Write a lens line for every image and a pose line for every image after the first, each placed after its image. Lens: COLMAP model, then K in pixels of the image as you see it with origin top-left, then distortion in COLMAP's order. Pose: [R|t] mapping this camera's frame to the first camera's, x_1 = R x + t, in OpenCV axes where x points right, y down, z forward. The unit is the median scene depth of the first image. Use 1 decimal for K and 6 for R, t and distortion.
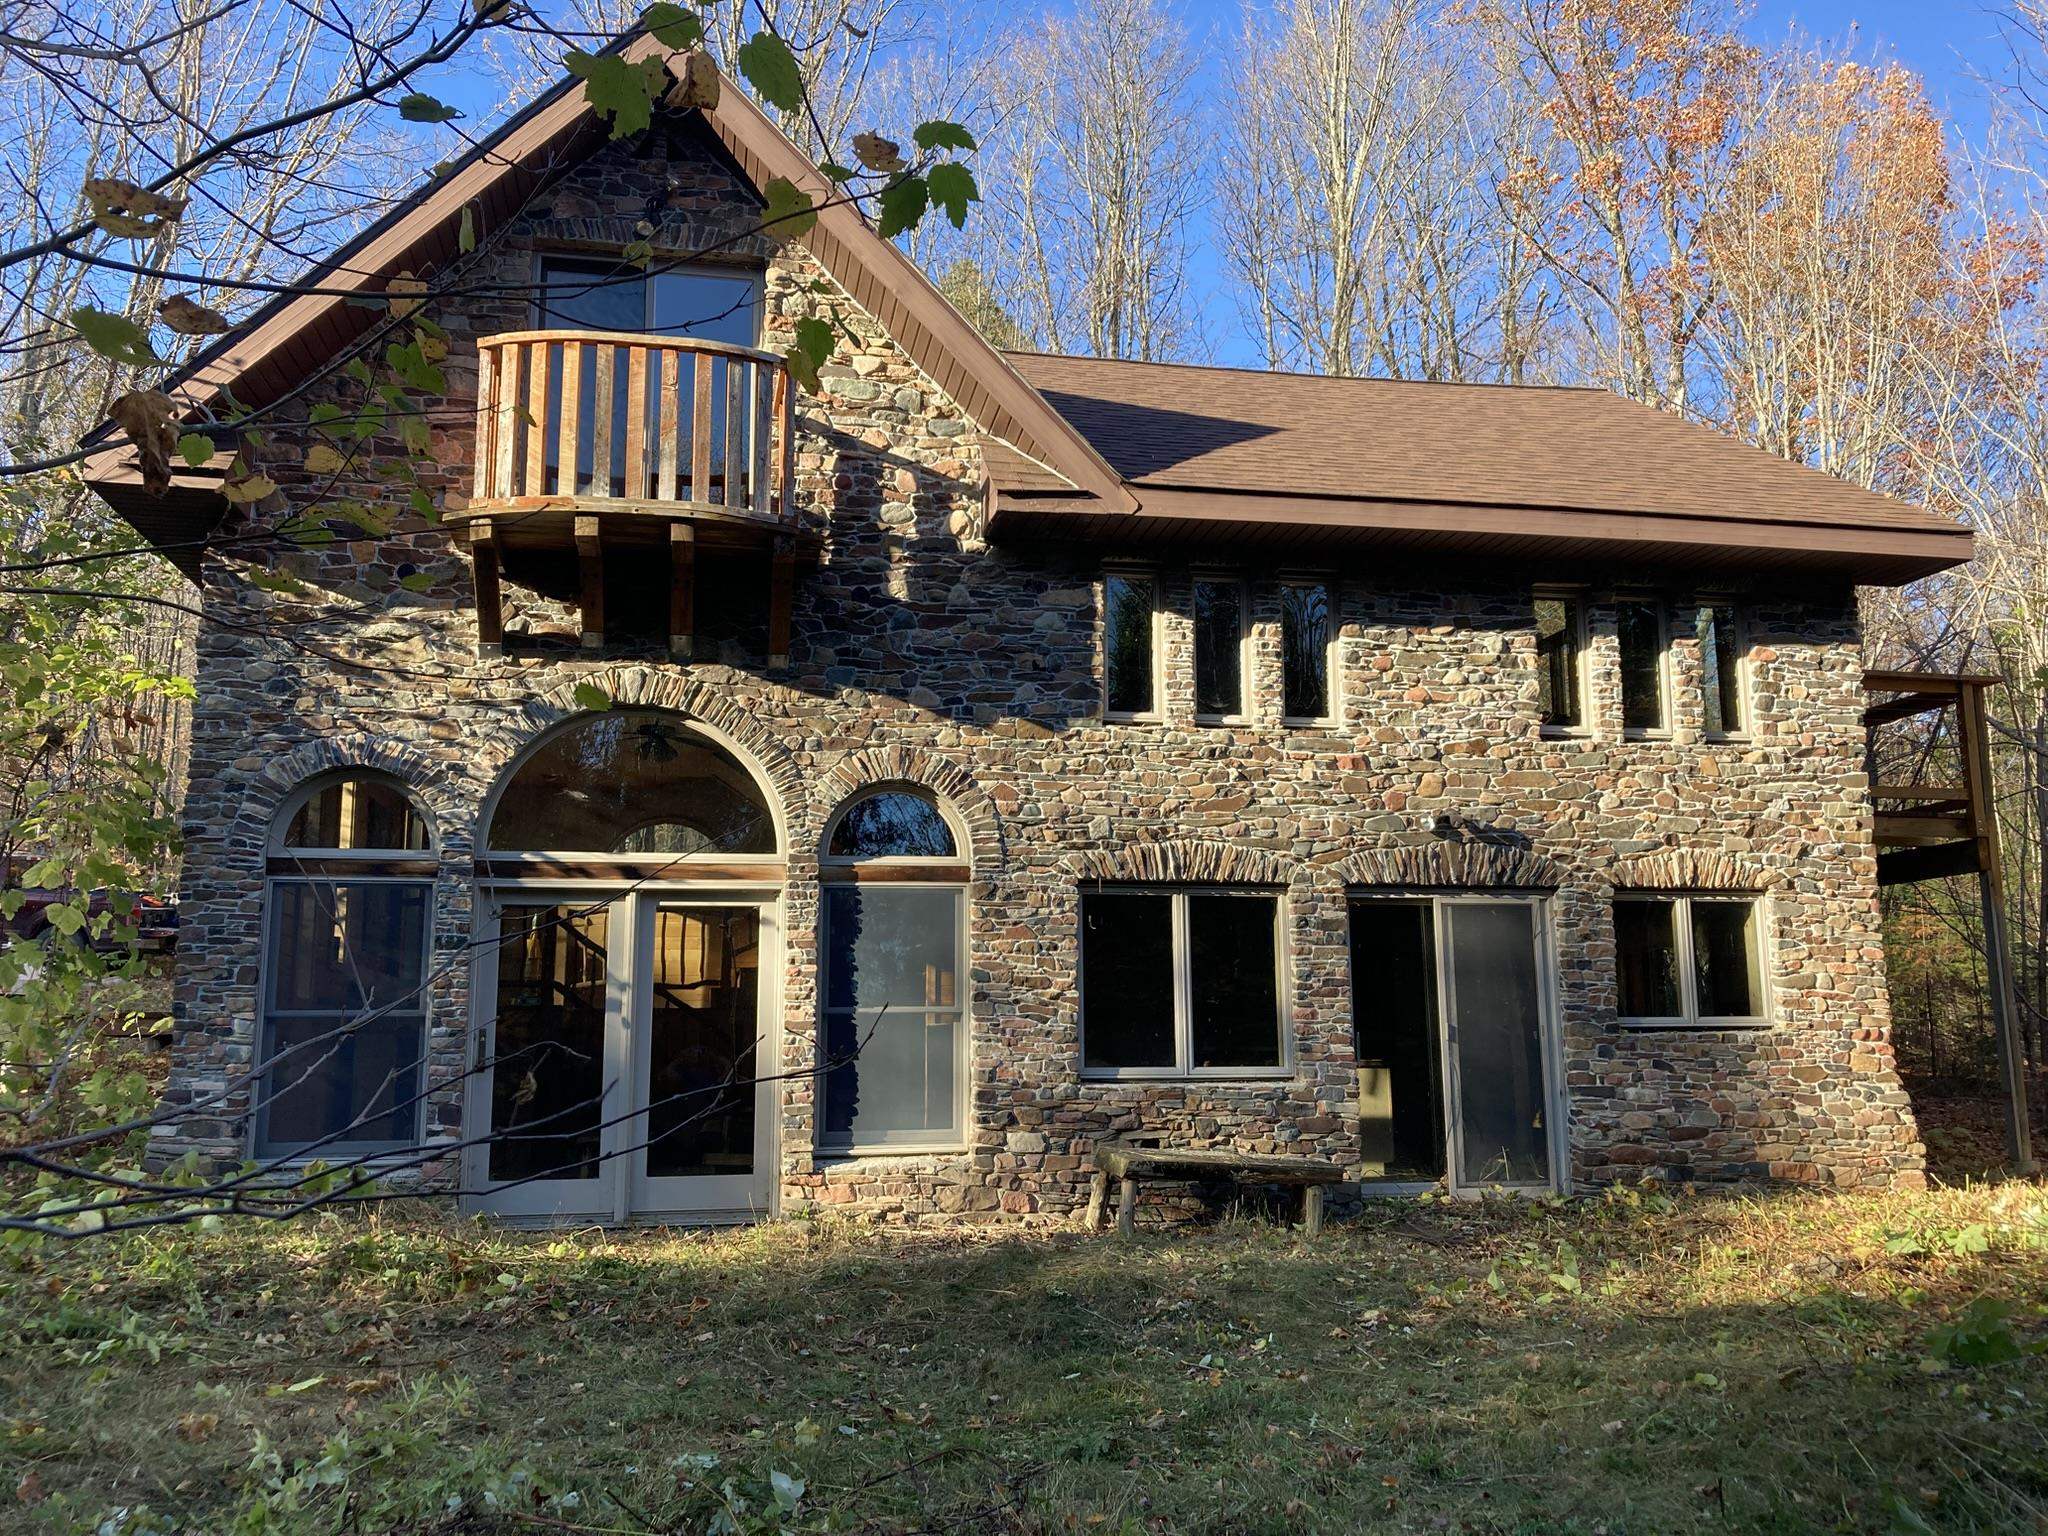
lens RADIAL K [[1665.4, 0, 1024.0], [0, 1665.4, 768.0], [0, 0, 1]] dist [0.055446, -0.064511]
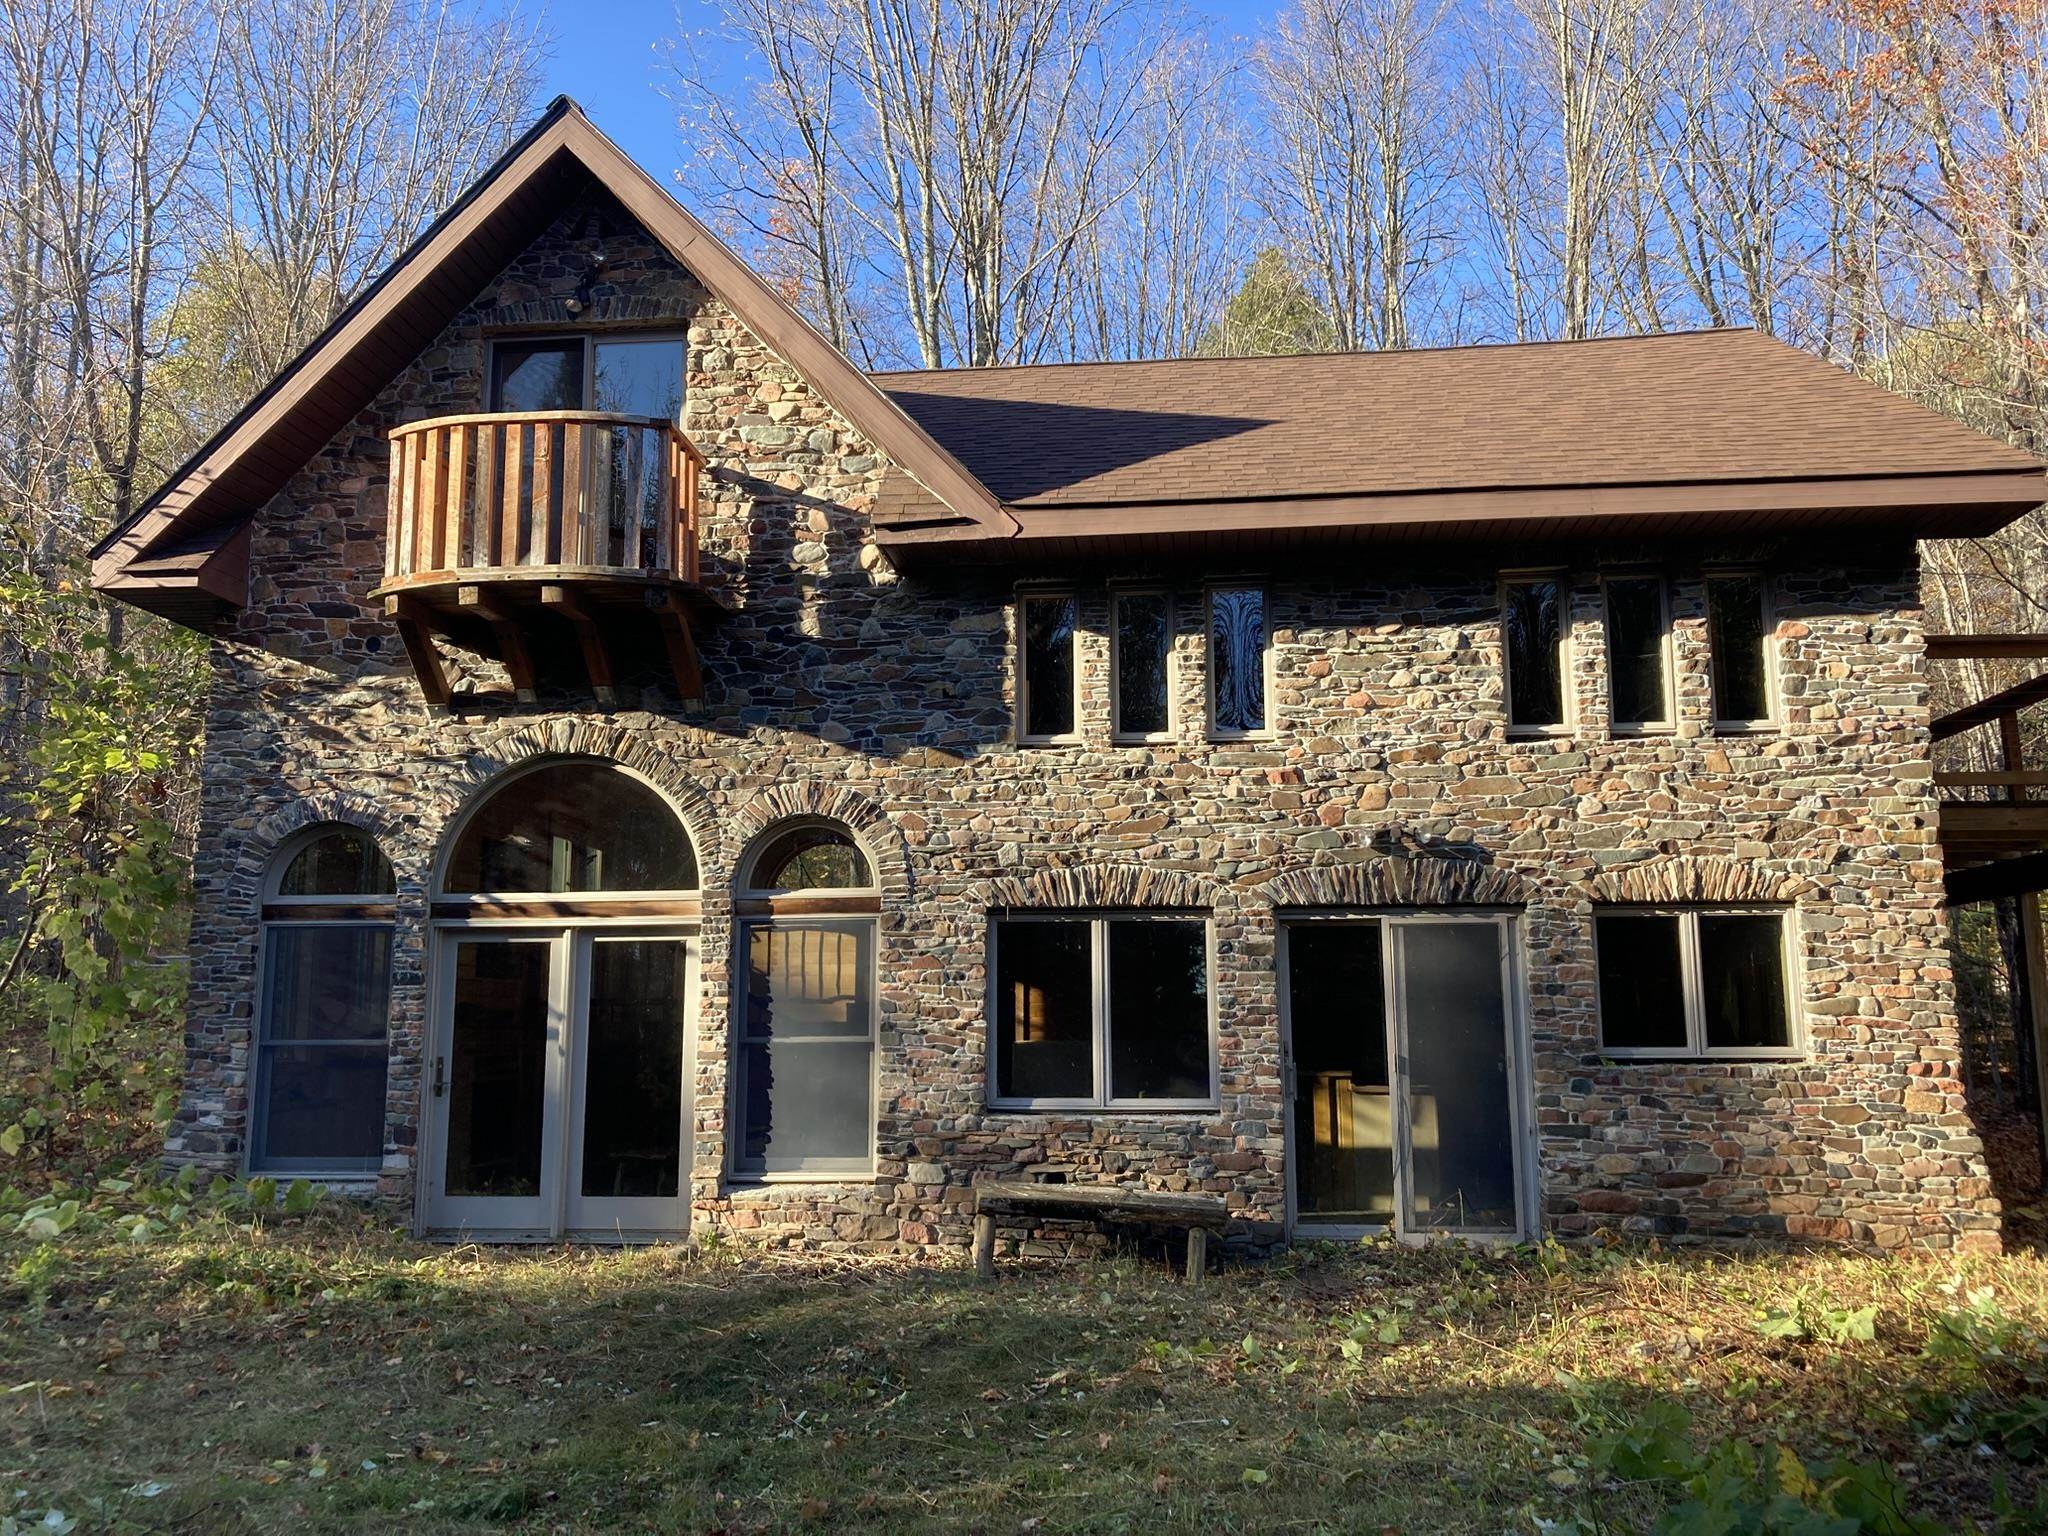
lens RADIAL K [[1649.8, 0, 1025.8], [0, 1649.8, 760.5], [0, 0, 1]] dist [0.029054, 0.011403]
pose [[0.957314, -0.043723, -0.285723, 0.335648], [0.043949, 0.999018, -0.005625, -0.013910], [0.285689, -0.007172, 0.958296, 0.066762]]
